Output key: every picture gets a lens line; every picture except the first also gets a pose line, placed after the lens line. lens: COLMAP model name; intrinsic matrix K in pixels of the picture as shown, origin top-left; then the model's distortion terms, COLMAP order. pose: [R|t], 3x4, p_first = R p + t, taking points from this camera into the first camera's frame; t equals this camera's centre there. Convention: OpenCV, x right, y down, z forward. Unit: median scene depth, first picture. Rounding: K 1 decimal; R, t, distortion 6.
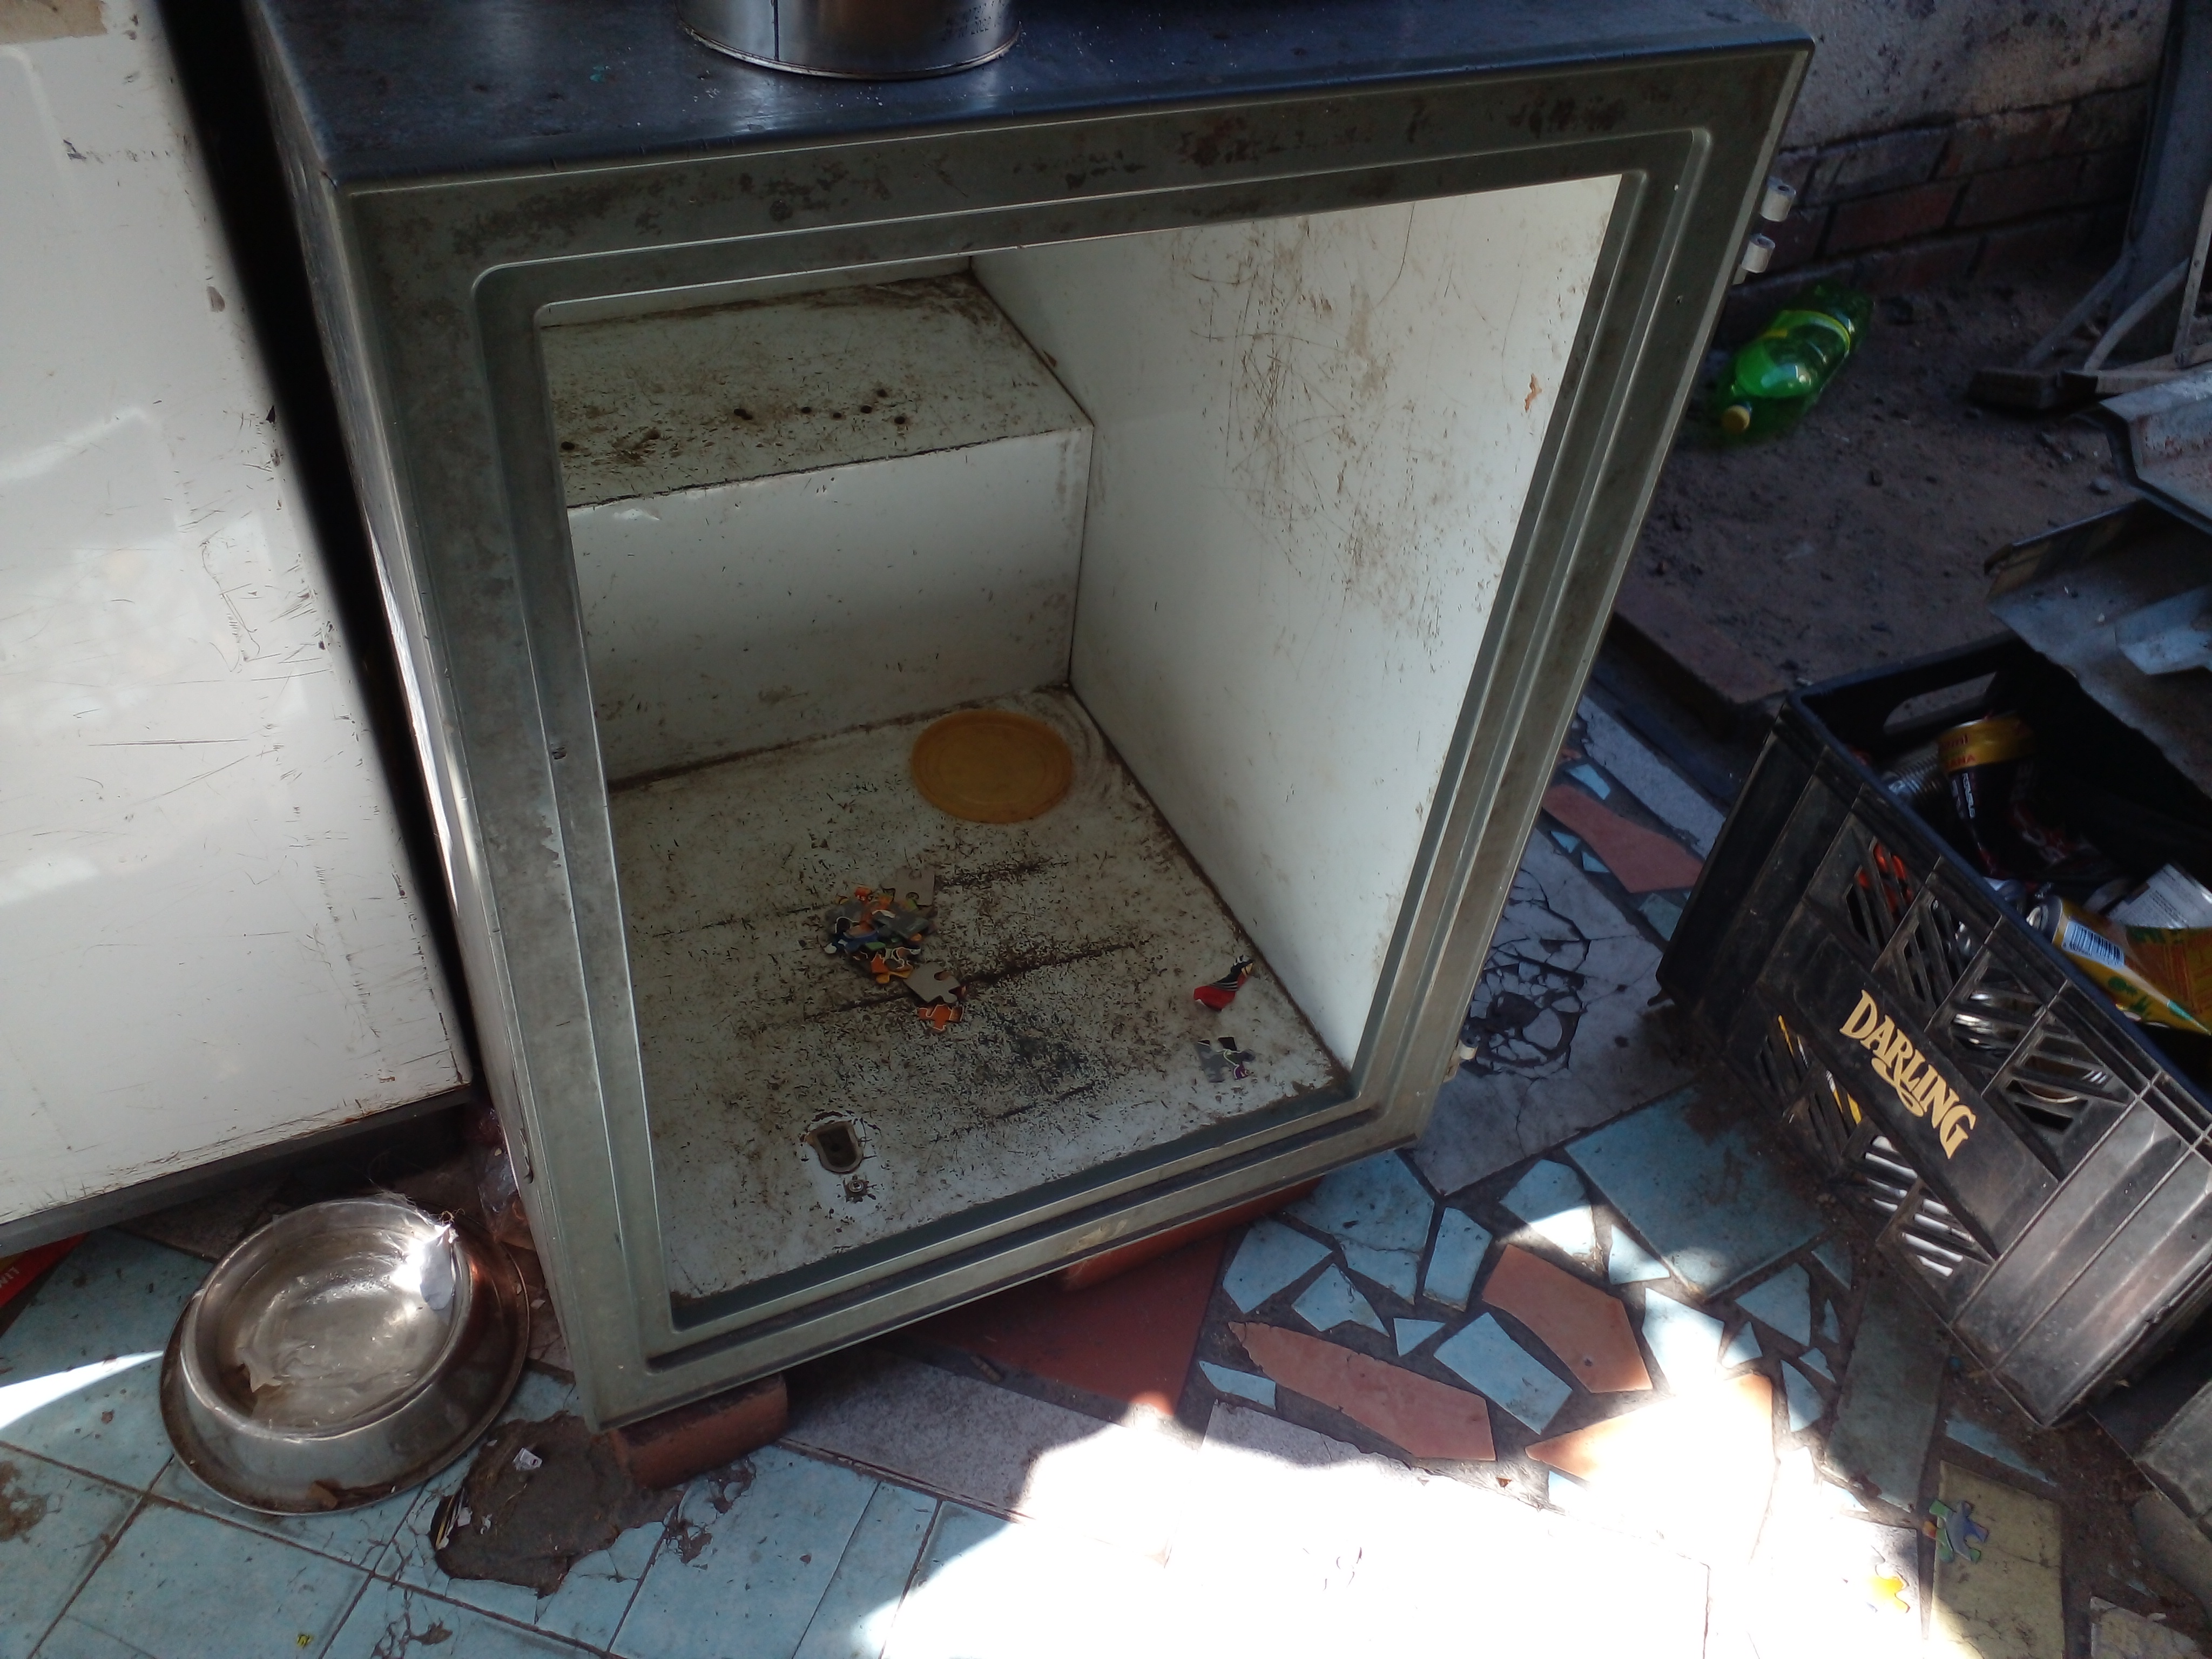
lens RADIAL K [[1796.7, 0, 1147.0], [0, 1796.7, 853.4], [0, 0, 1]] dist [-0.015196, 0.003774]
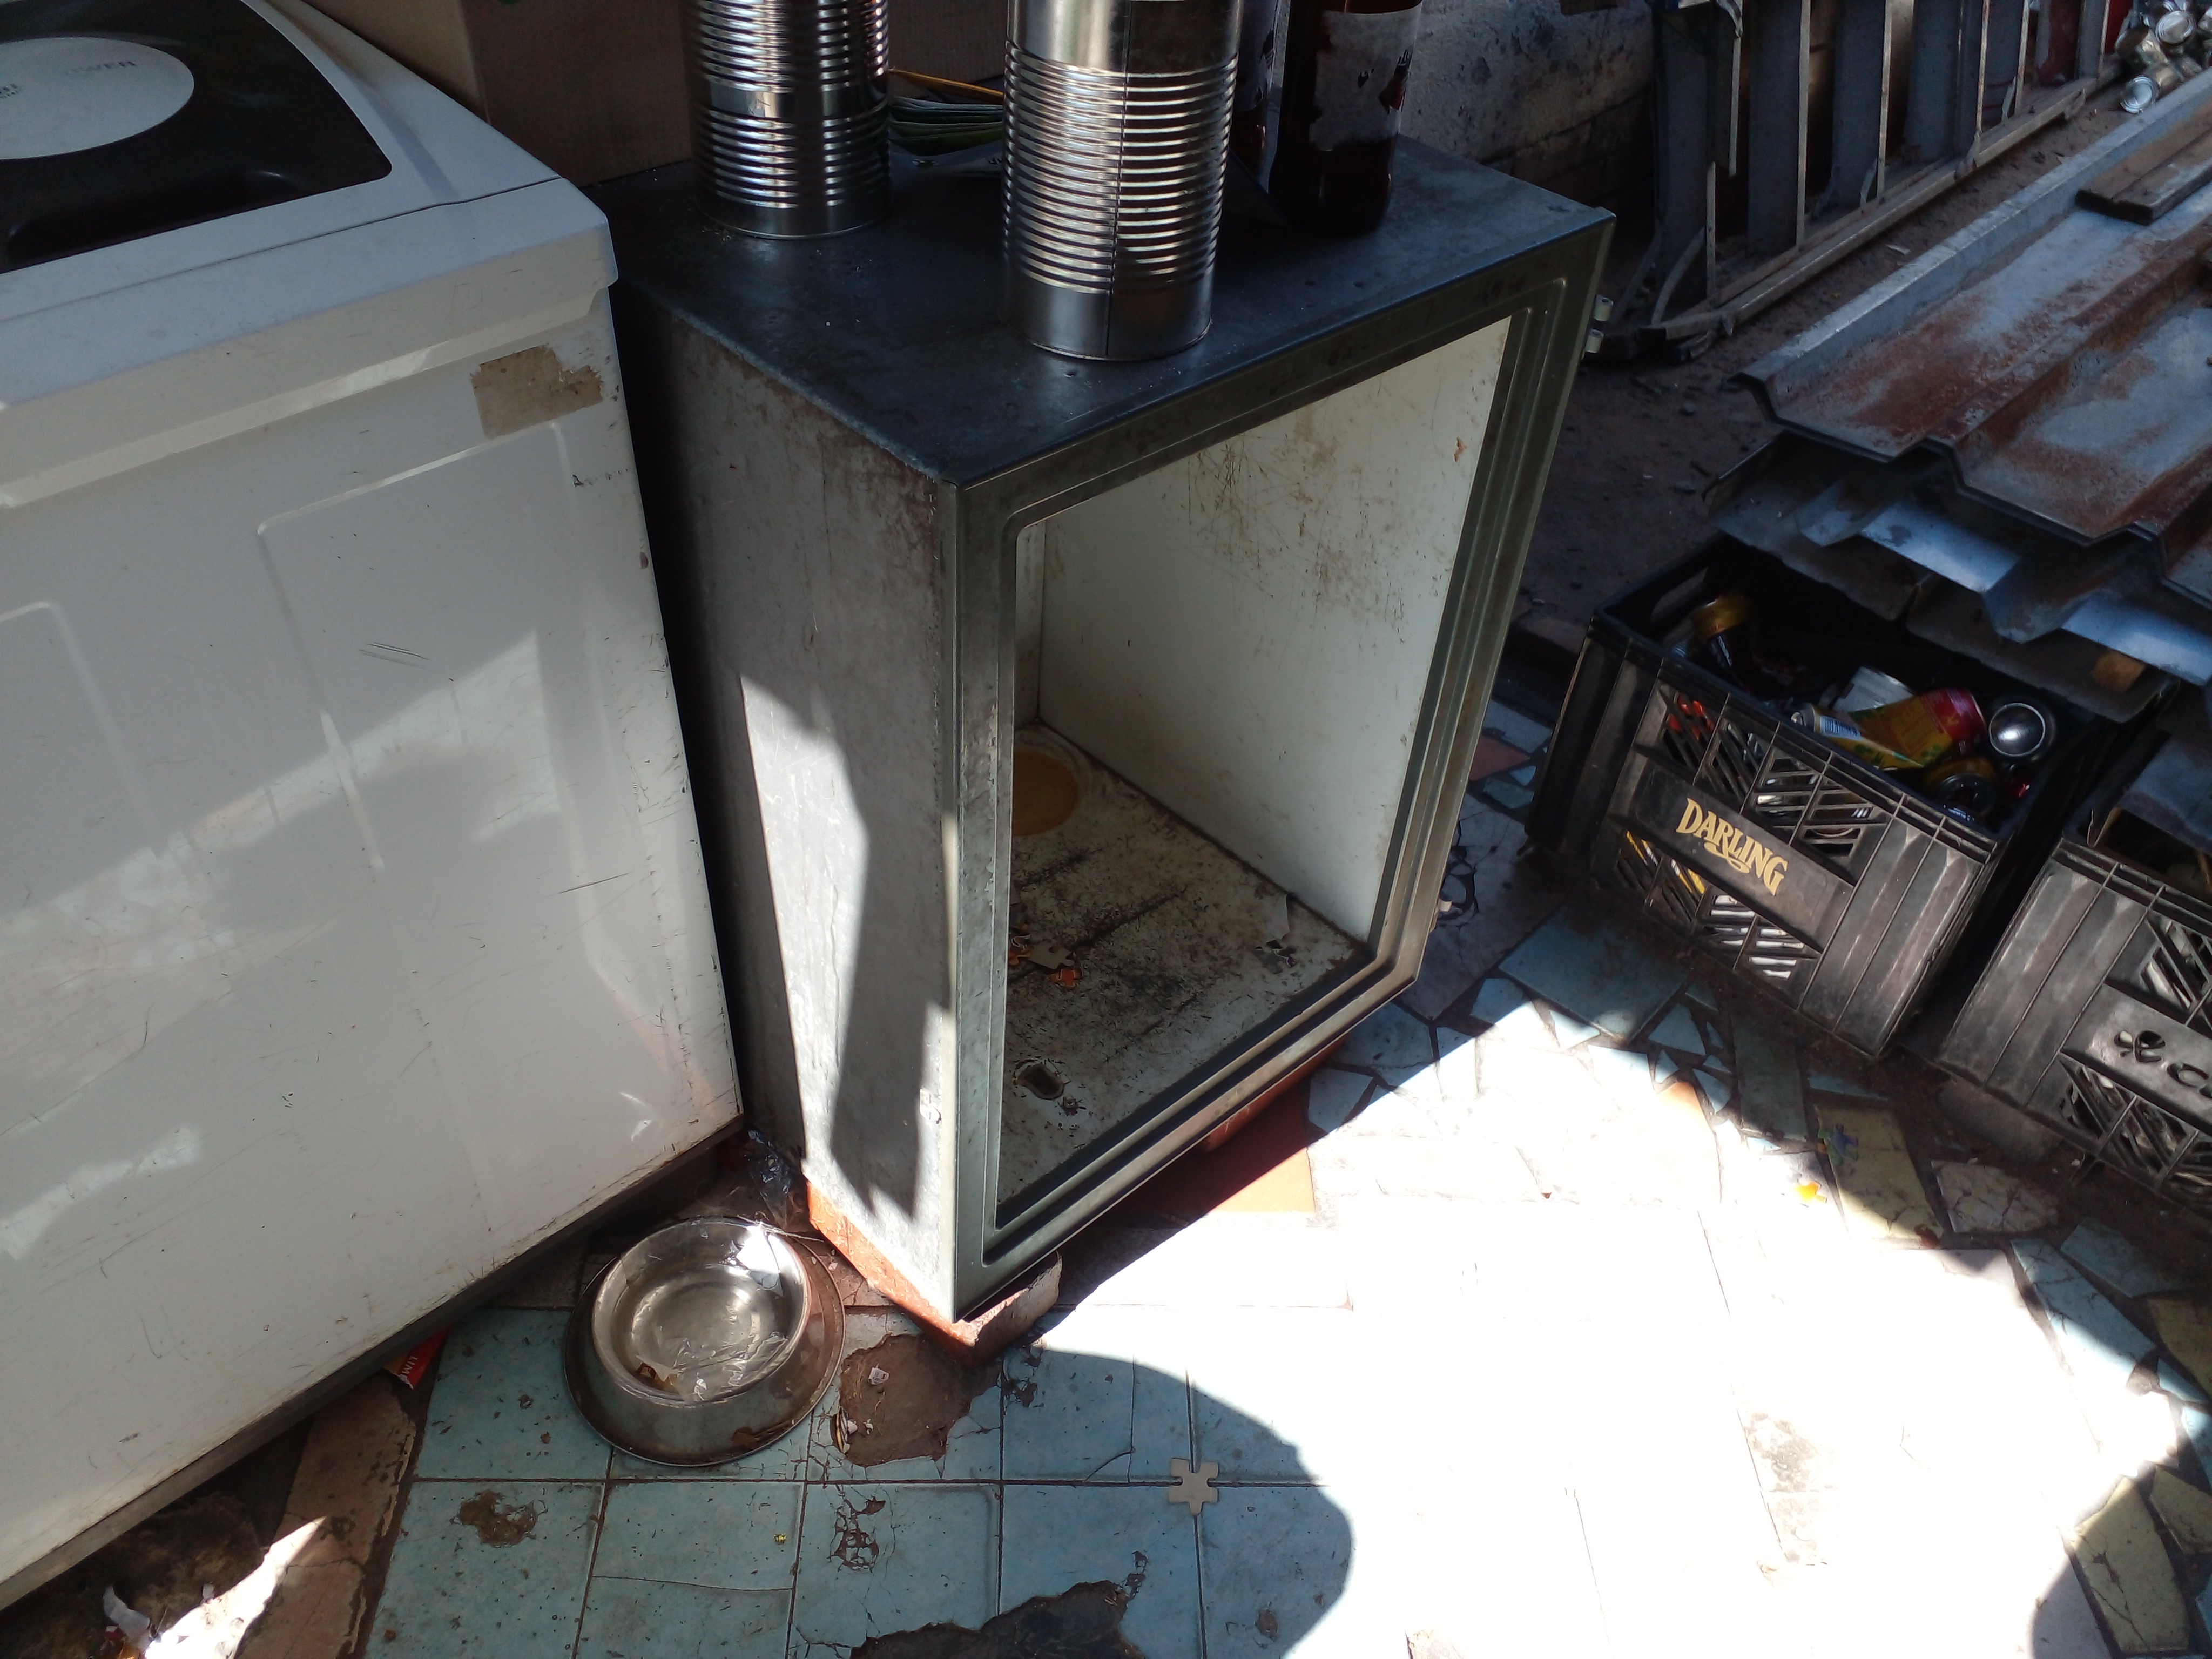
lens RADIAL K [[1800.9, 0, 1106.0], [0, 1800.9, 829.5], [0, 0, 1]] dist [0.001438, -0.005343]
pose [[0.952385, -0.229455, 0.200782, -0.354144], [0.233900, 0.972259, 0.001627, -0.011593], [-0.195586, 0.045414, 0.979635, -0.334722]]
